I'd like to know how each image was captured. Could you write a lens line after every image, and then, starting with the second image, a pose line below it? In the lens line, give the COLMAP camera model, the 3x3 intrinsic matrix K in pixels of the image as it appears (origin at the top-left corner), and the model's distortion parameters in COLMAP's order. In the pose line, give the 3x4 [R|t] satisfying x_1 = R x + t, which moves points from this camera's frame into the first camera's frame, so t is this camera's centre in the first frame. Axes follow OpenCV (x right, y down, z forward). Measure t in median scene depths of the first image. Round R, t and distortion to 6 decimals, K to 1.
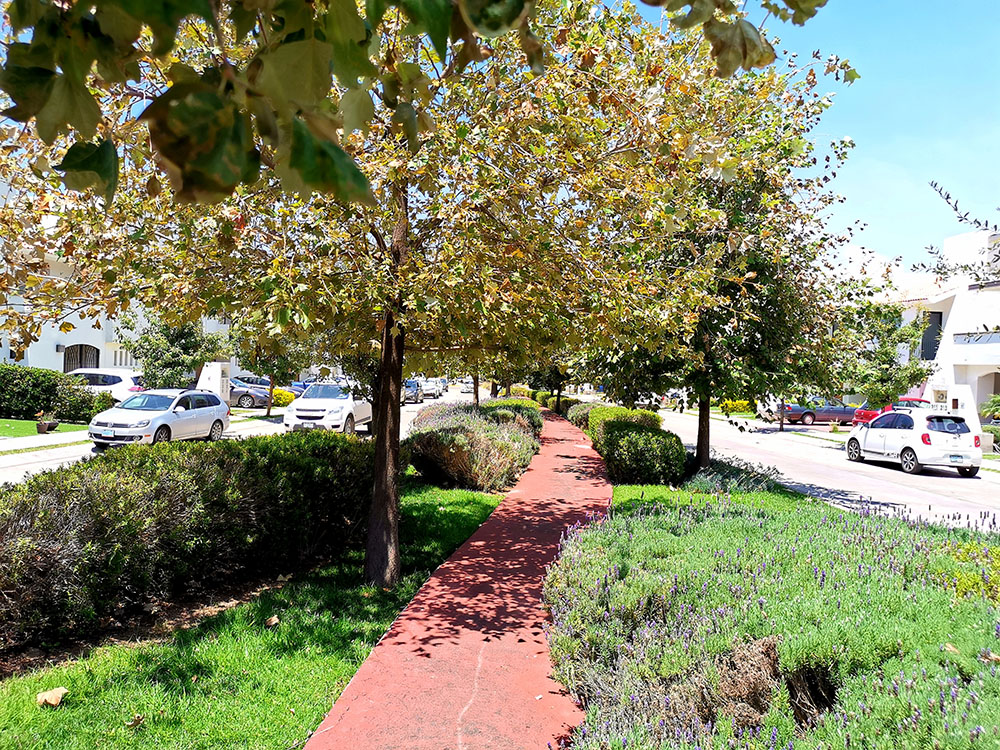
lens RADIAL K [[793.7, 0, 500.0], [0, 793.7, 375.0], [0, 0, 1]] dist [0.033066, -0.001080]
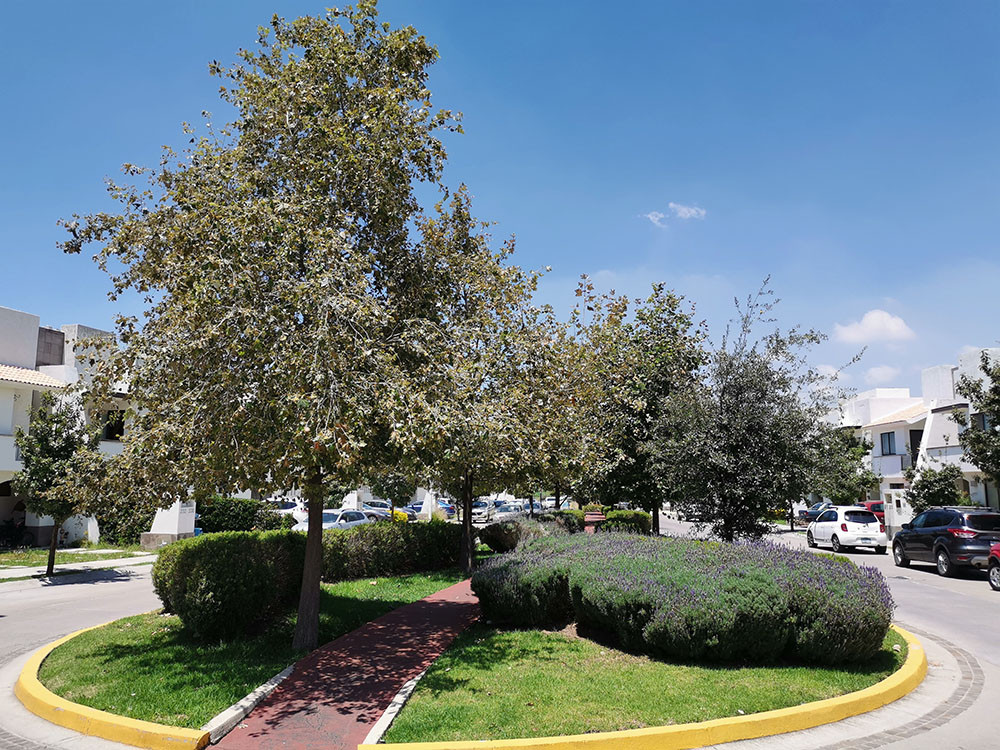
lens RADIAL K [[793.7, 0, 500.0], [0, 793.7, 375.0], [0, 0, 1]] dist [0.033066, -0.001080]
pose [[0.992107, -0.050764, -0.114661, 0.091816], [0.032747, 0.987548, -0.153874, 0.009485], [0.121045, 0.148905, 0.981415, -0.514875]]
